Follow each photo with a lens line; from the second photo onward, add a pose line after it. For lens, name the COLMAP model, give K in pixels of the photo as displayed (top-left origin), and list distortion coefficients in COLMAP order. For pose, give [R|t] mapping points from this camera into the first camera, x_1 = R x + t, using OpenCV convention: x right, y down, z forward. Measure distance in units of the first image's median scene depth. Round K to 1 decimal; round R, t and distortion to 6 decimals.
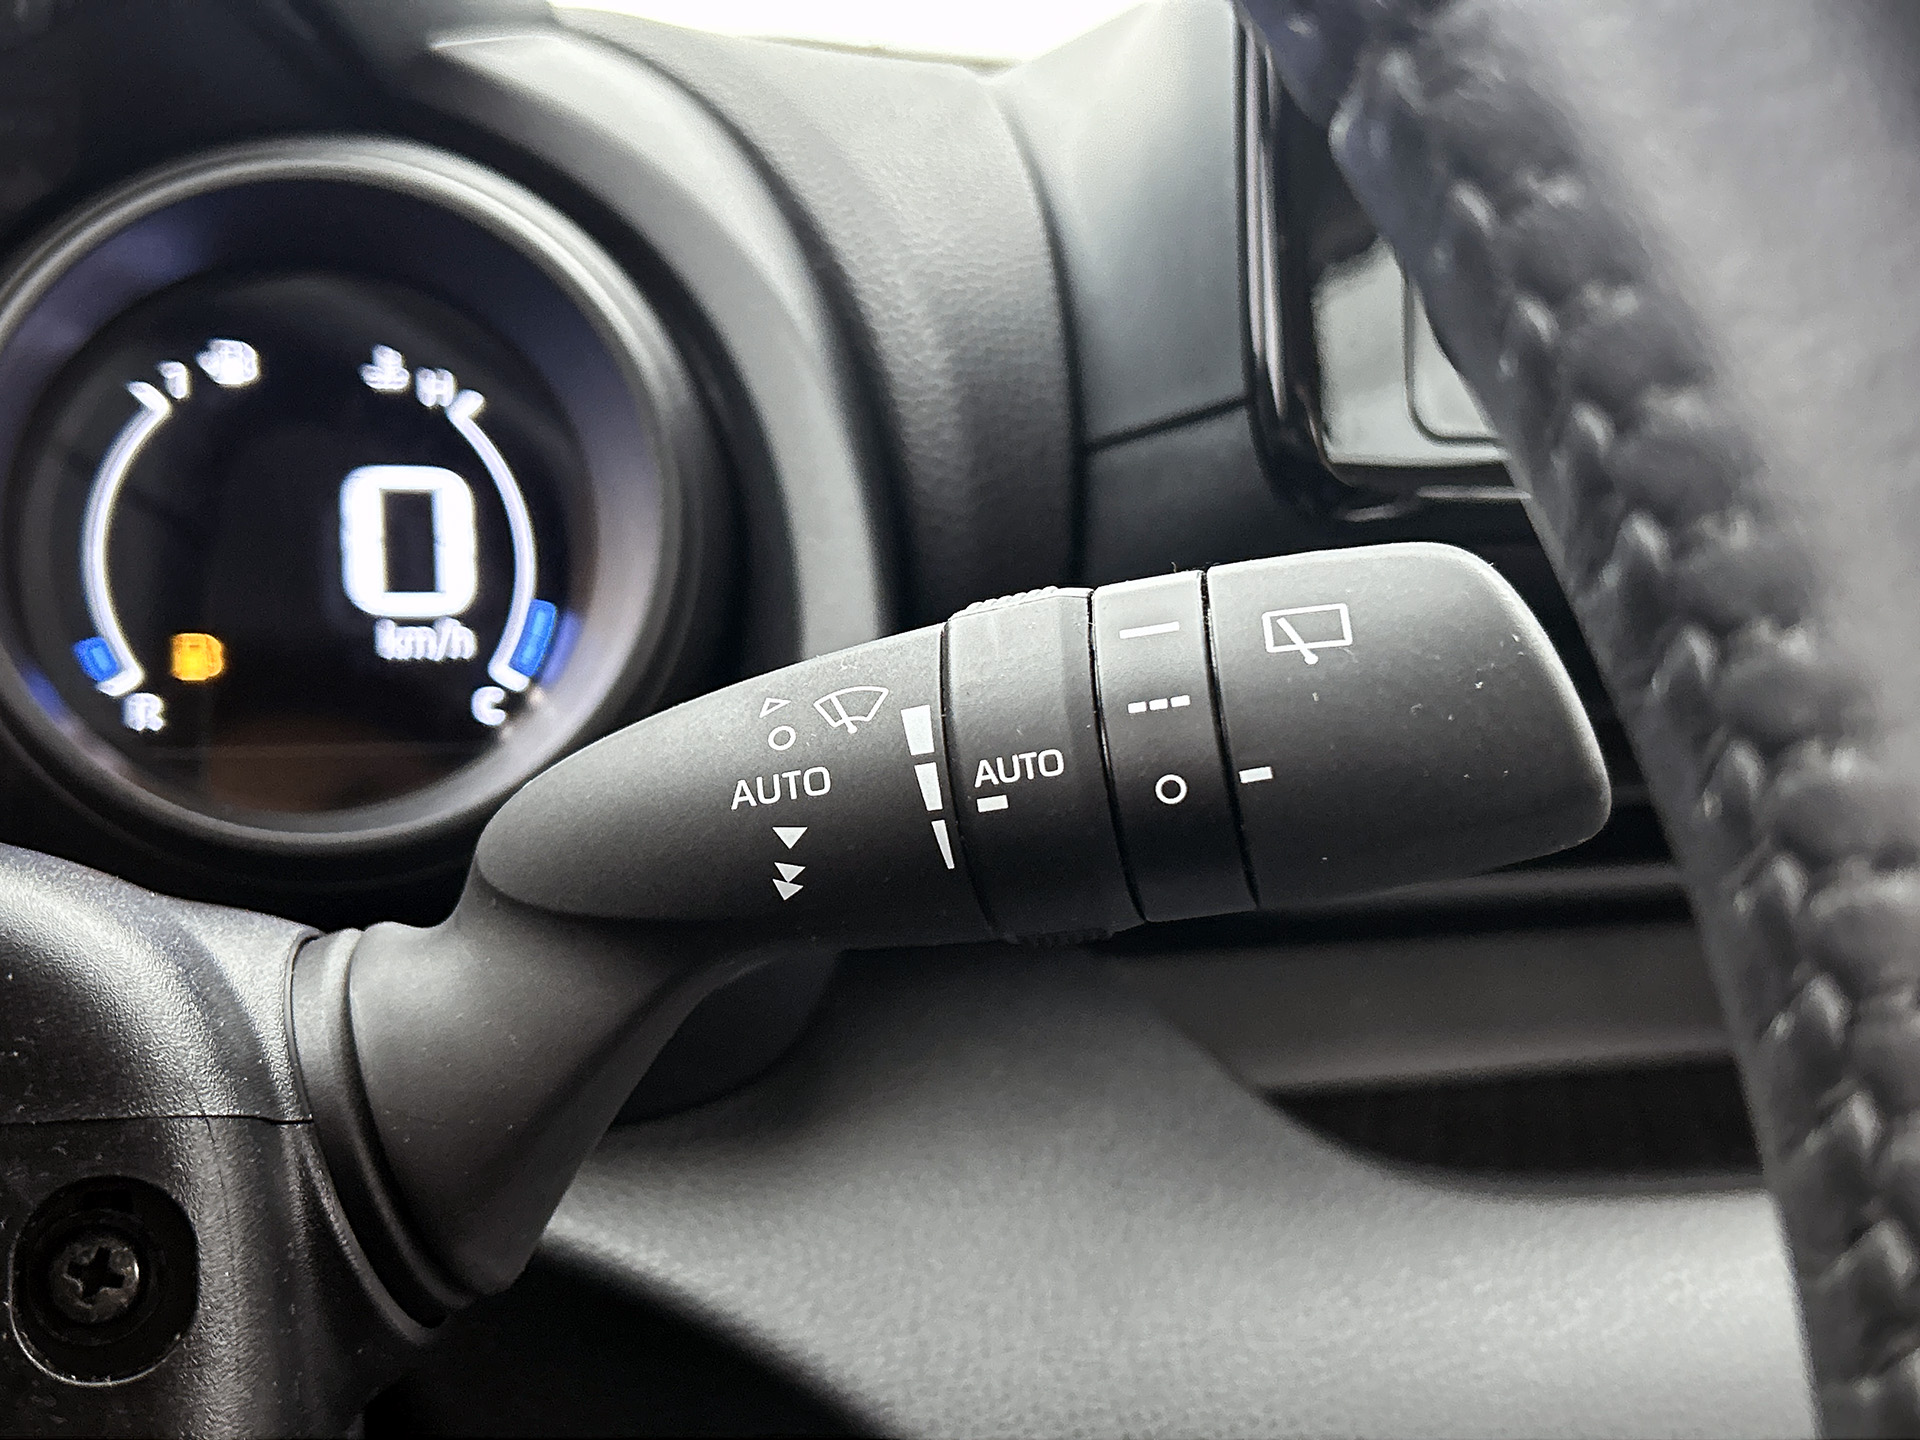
lens RADIAL K [[2243.6, 0, 948.1], [0, 2243.6, 737.2], [0, 0, 1]] dist [0.041079, 0.000000]
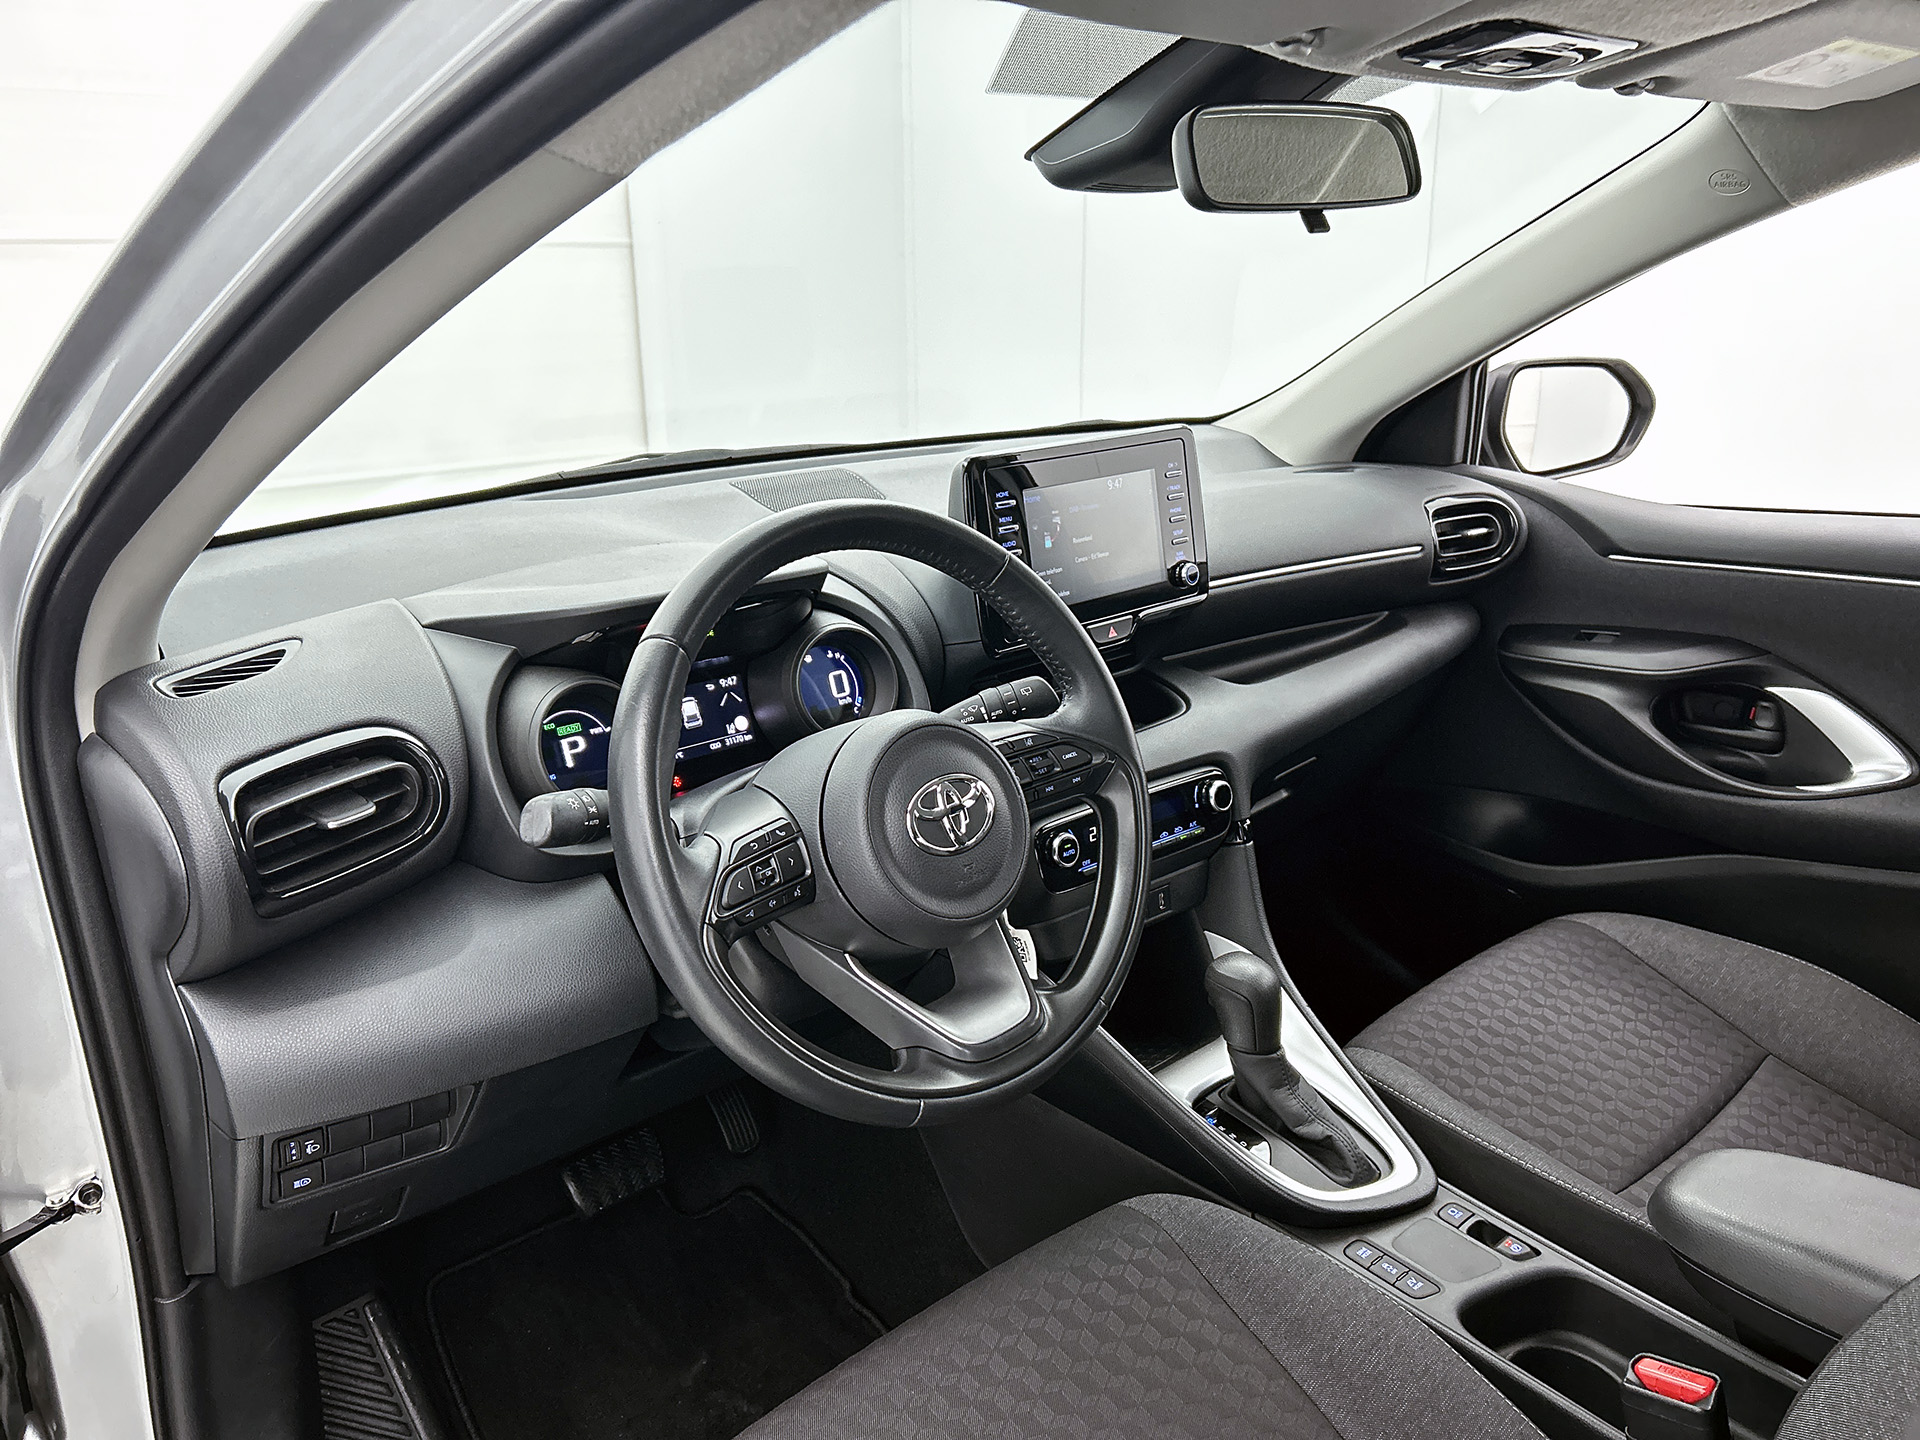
lens RADIAL K [[1449.8, 0, 948.5], [0, 1449.8, 733.3], [0, 0, 1]] dist [0.035625, -0.050368]
pose [[0.926360, -0.181687, 0.329920, -1.205589], [0.144223, 0.980307, 0.134901, -0.414914], [-0.347933, -0.077384, 0.934320, -2.476253]]
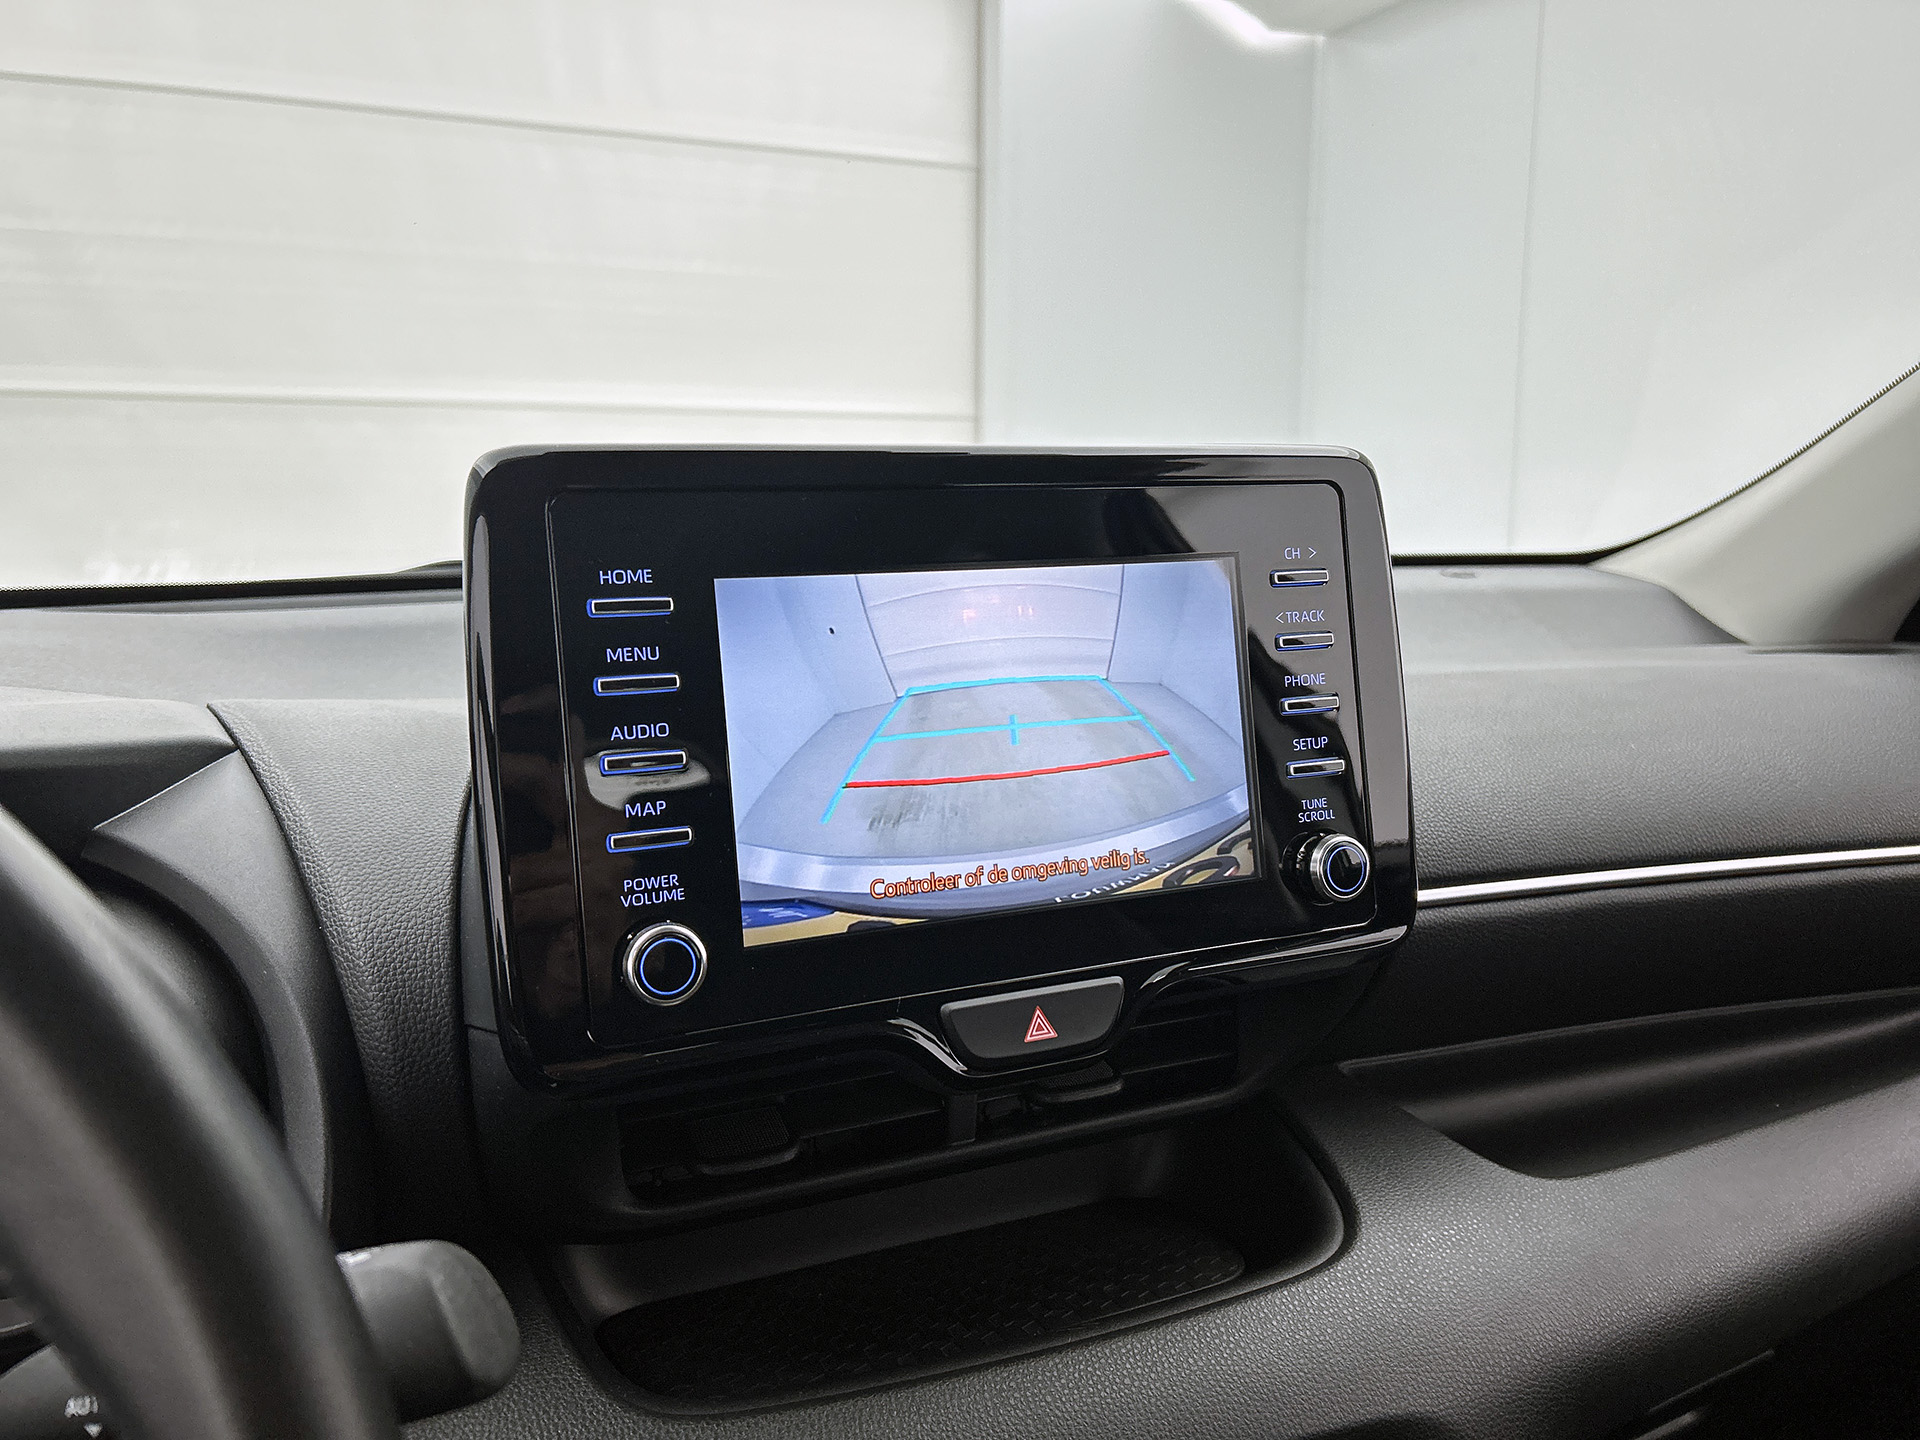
lens RADIAL K [[1449.8, 0, 954.7], [0, 1449.8, 726.8], [0, 0, 1]] dist [0.035625, -0.050368]
pose [[0.995866, -0.070283, 0.057542, 0.424112], [0.073231, 0.996019, -0.050830, -0.292784], [-0.053741, 0.054834, 0.997048, -0.225873]]
